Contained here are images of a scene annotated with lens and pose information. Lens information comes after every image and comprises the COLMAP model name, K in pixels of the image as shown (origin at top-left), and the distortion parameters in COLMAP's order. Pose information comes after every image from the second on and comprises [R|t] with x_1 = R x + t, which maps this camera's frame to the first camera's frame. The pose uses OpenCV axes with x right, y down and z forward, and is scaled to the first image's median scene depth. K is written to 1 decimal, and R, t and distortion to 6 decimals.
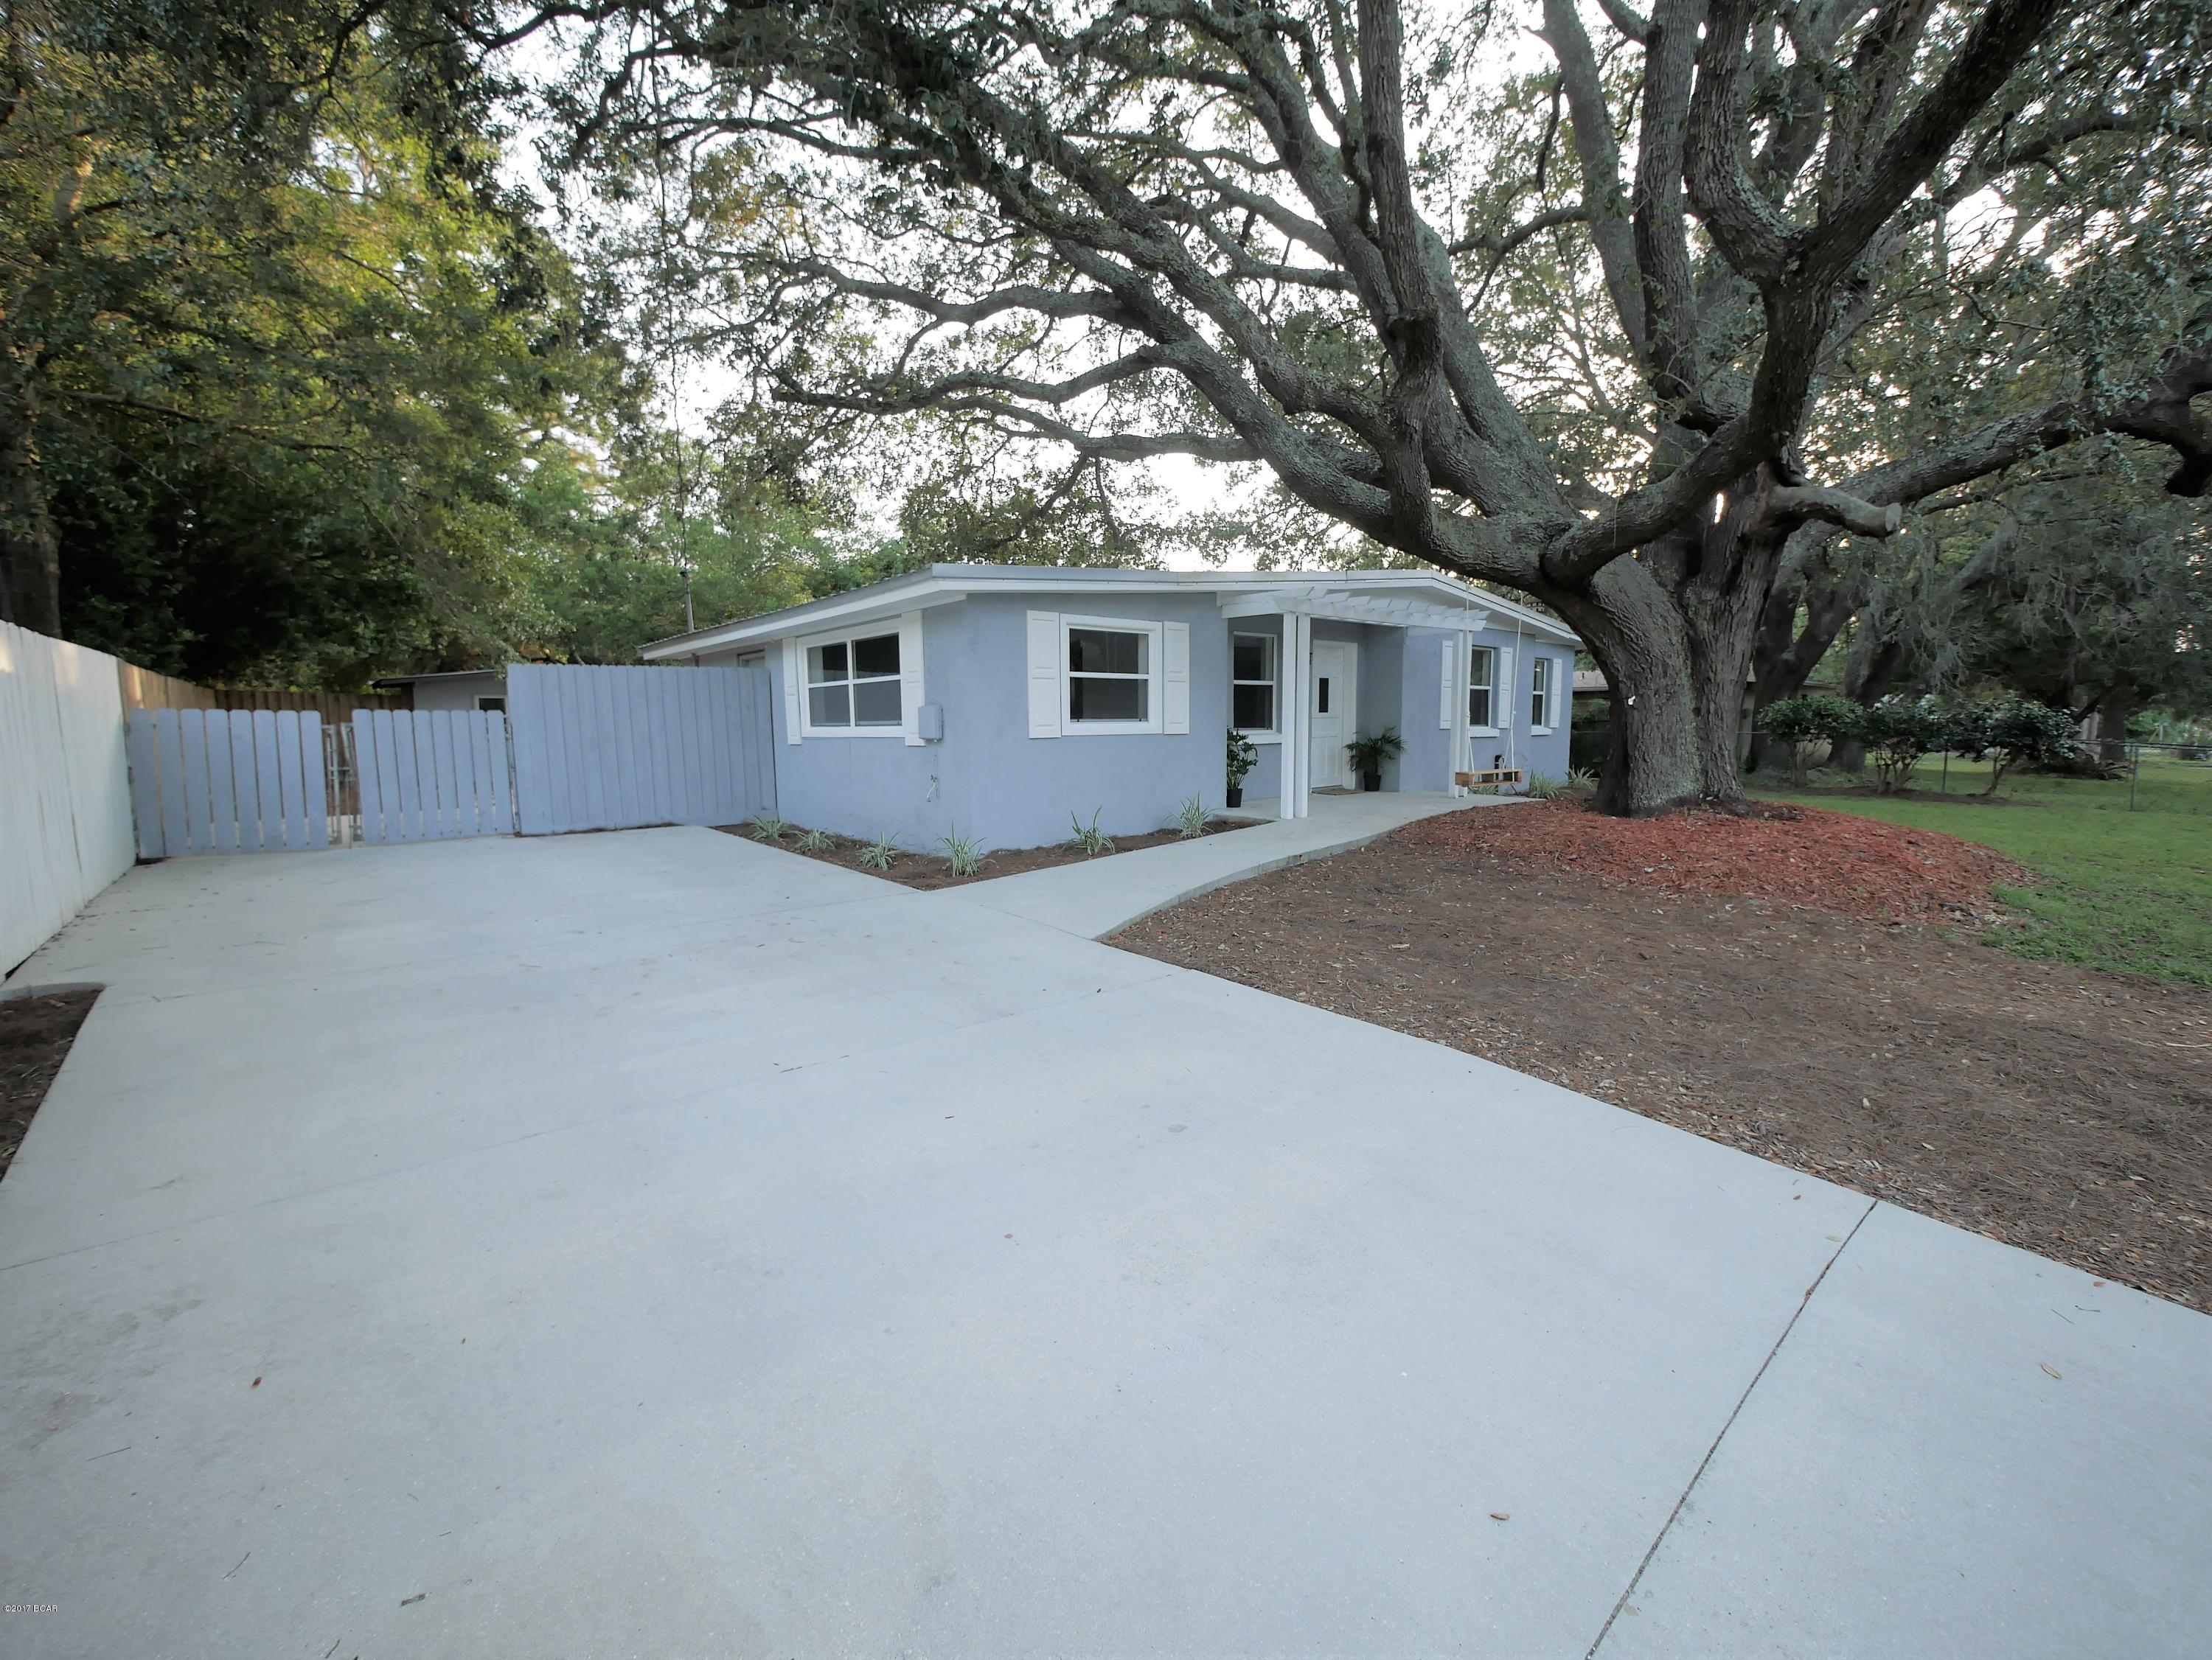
lens RADIAL K [[911.5, 0, 1109.1], [0, 911.5, 829.6], [0, 0, 1]] dist [-0.008979, 0.000357]
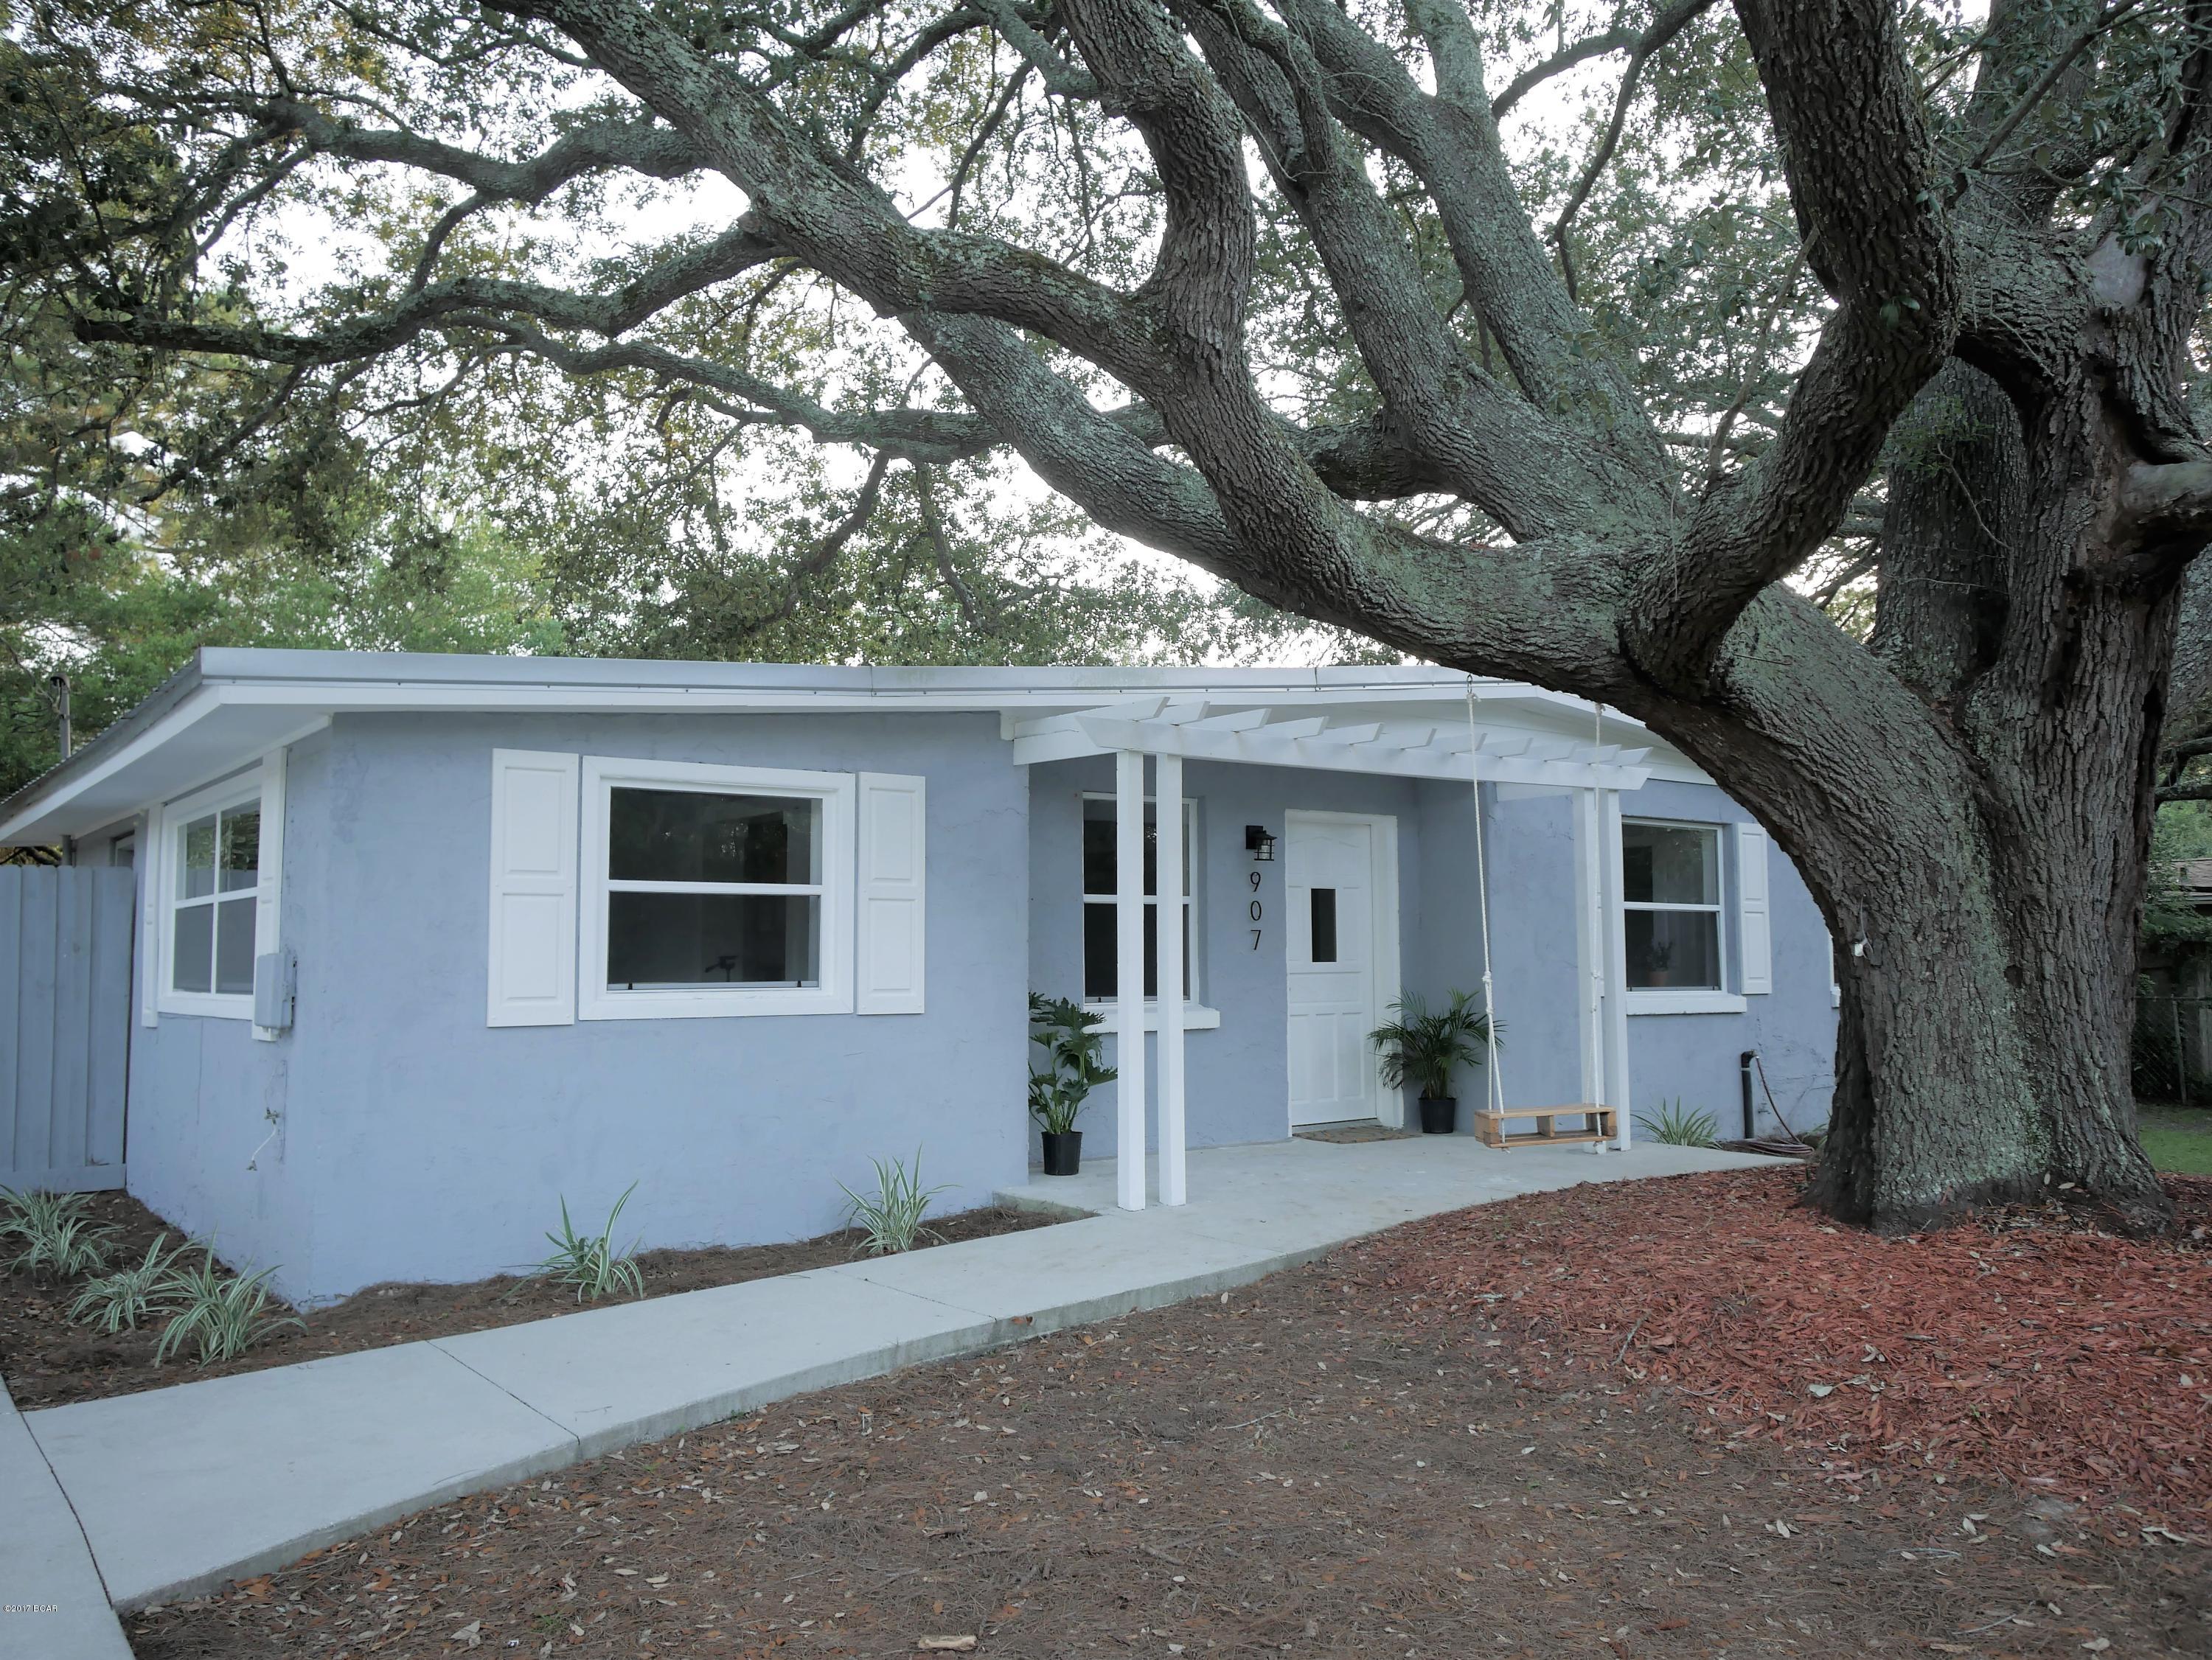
lens RADIAL K [[1722.5, 0, 1108.3], [0, 1722.5, 828.4], [0, 0, 1]] dist [0.006137, 0.013462]
pose [[0.998121, 0.000024, -0.061281, 0.238847], [-0.011779, 0.981428, -0.191469, -0.033275], [0.060139, 0.191831, 0.979584, 0.151208]]
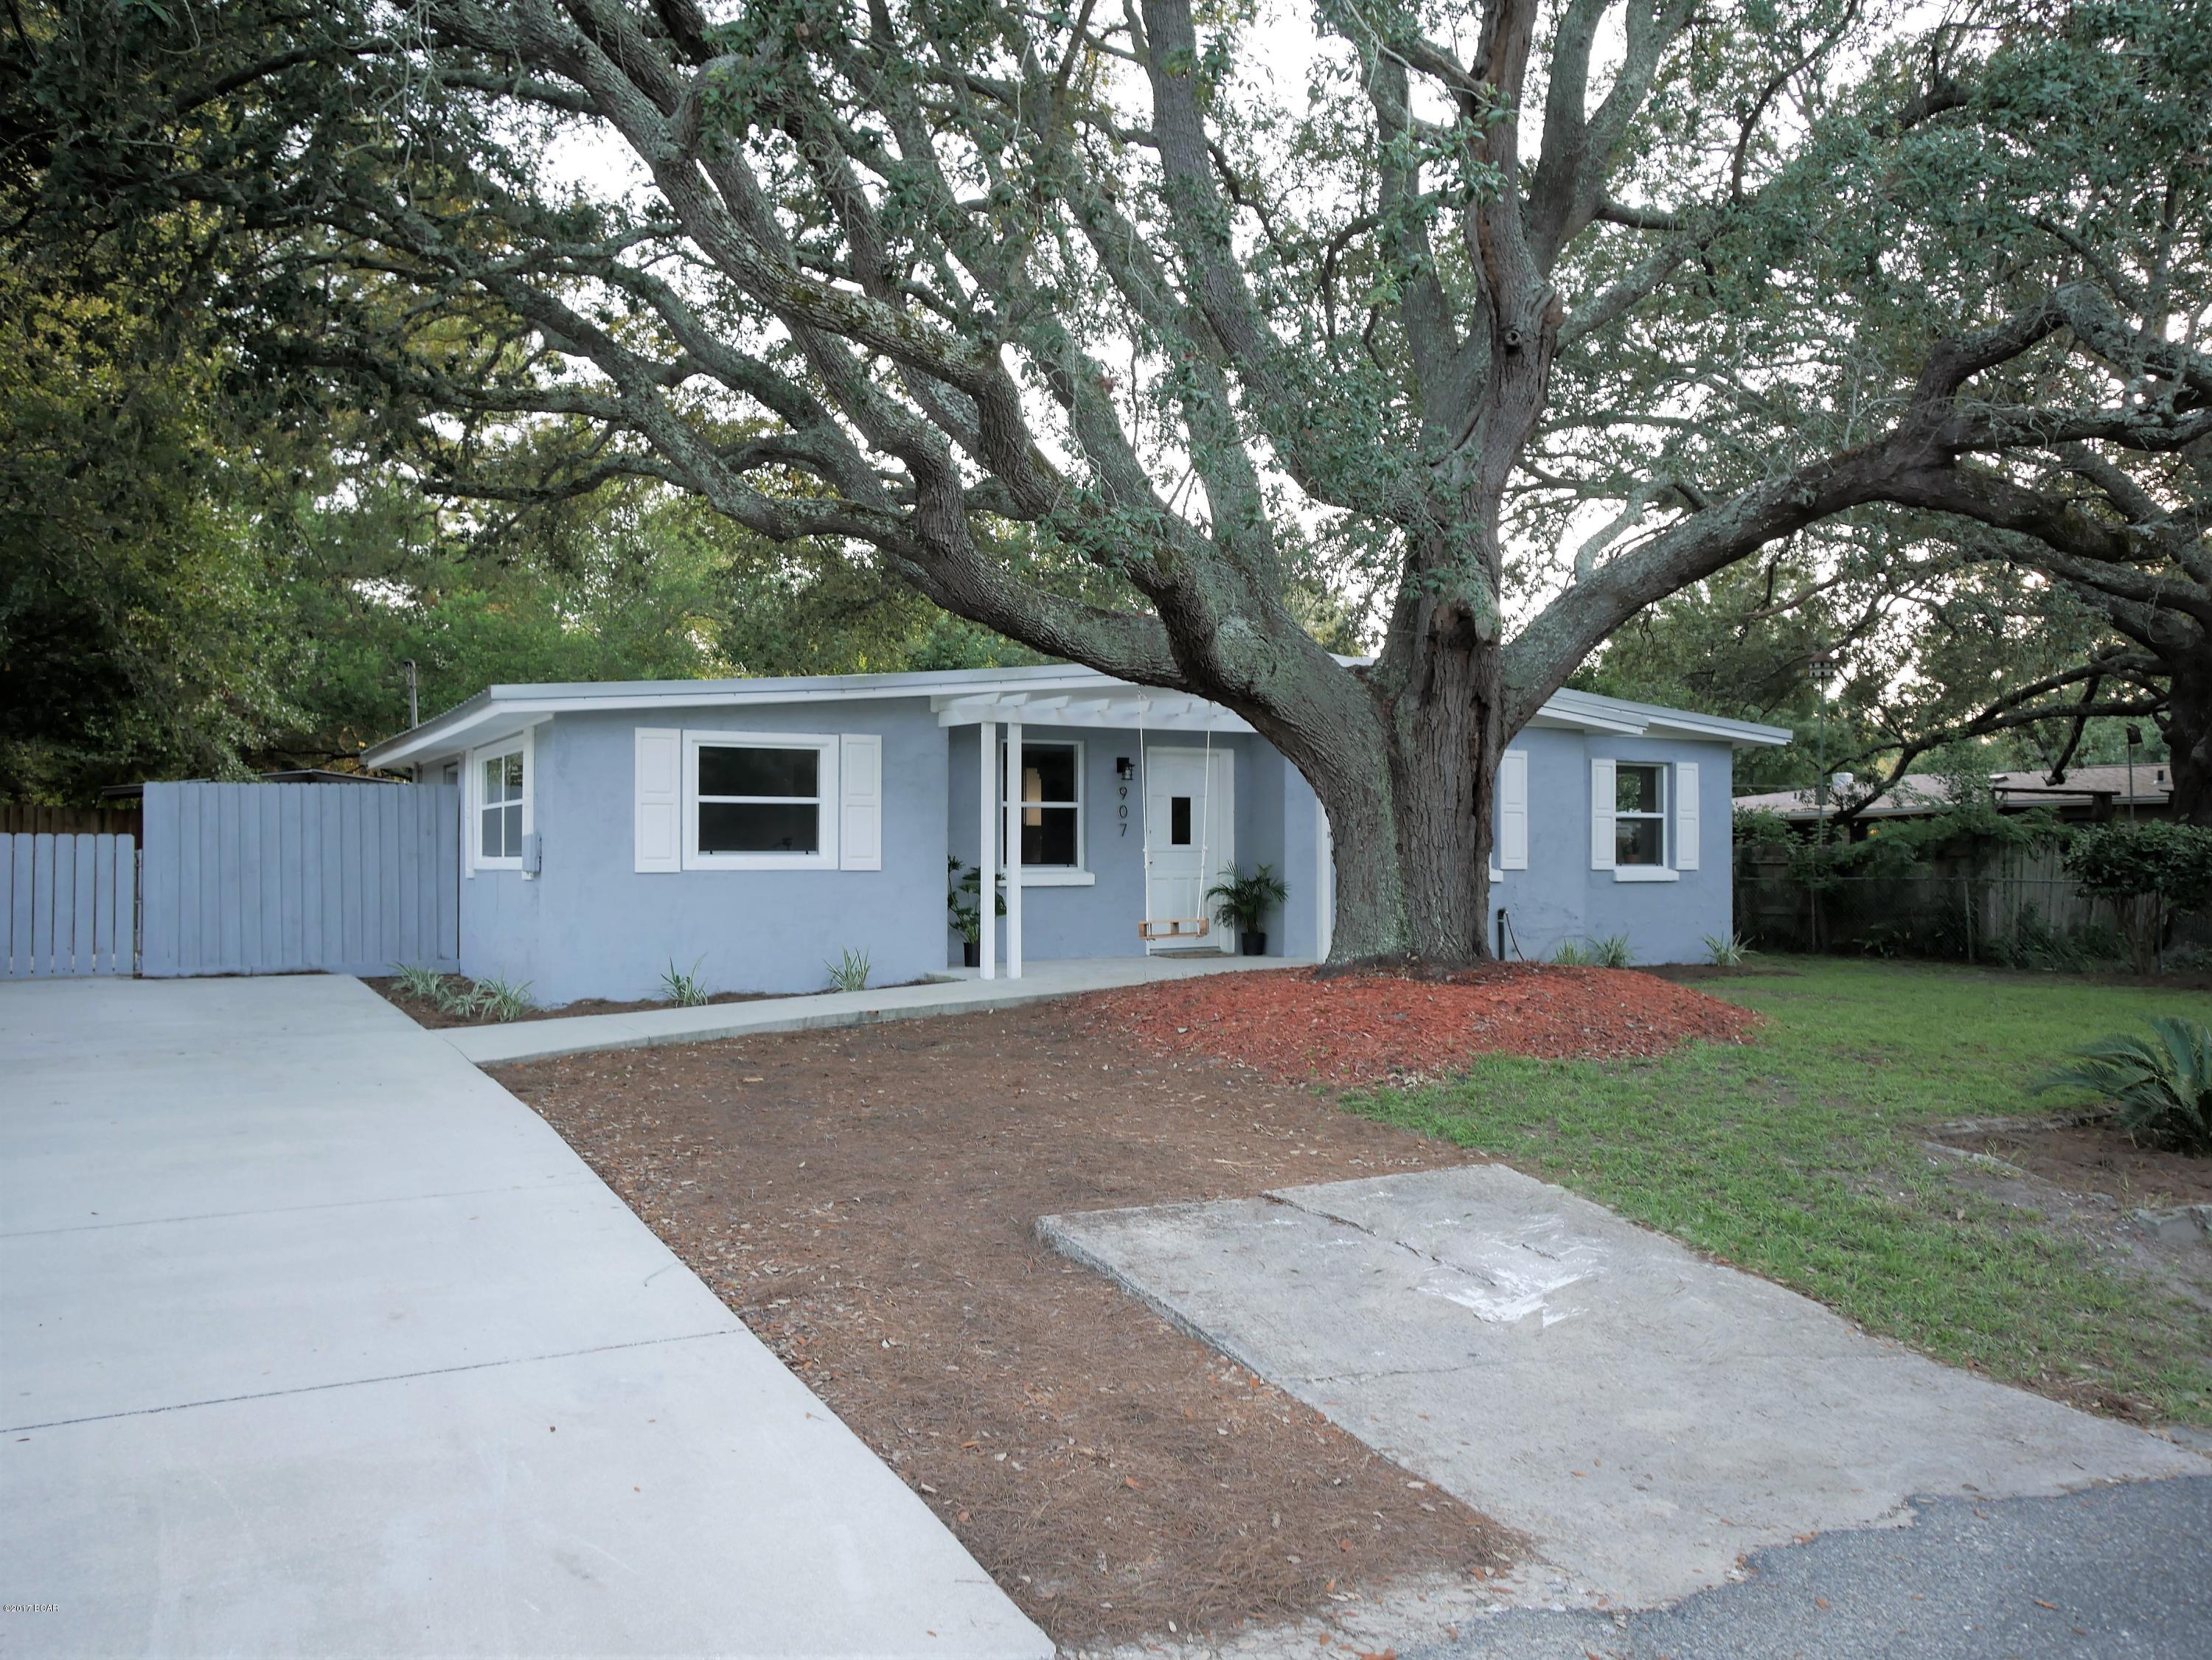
lens RADIAL K [[1722.5, 0, 1113.2], [0, 1722.5, 832.1], [0, 0, 1]] dist [0.006137, 0.013462]
pose [[0.979356, 0.007147, -0.202017, 0.611657], [-0.033125, 0.991540, -0.125507, 0.046319], [0.199411, 0.129608, 0.971307, -0.448802]]
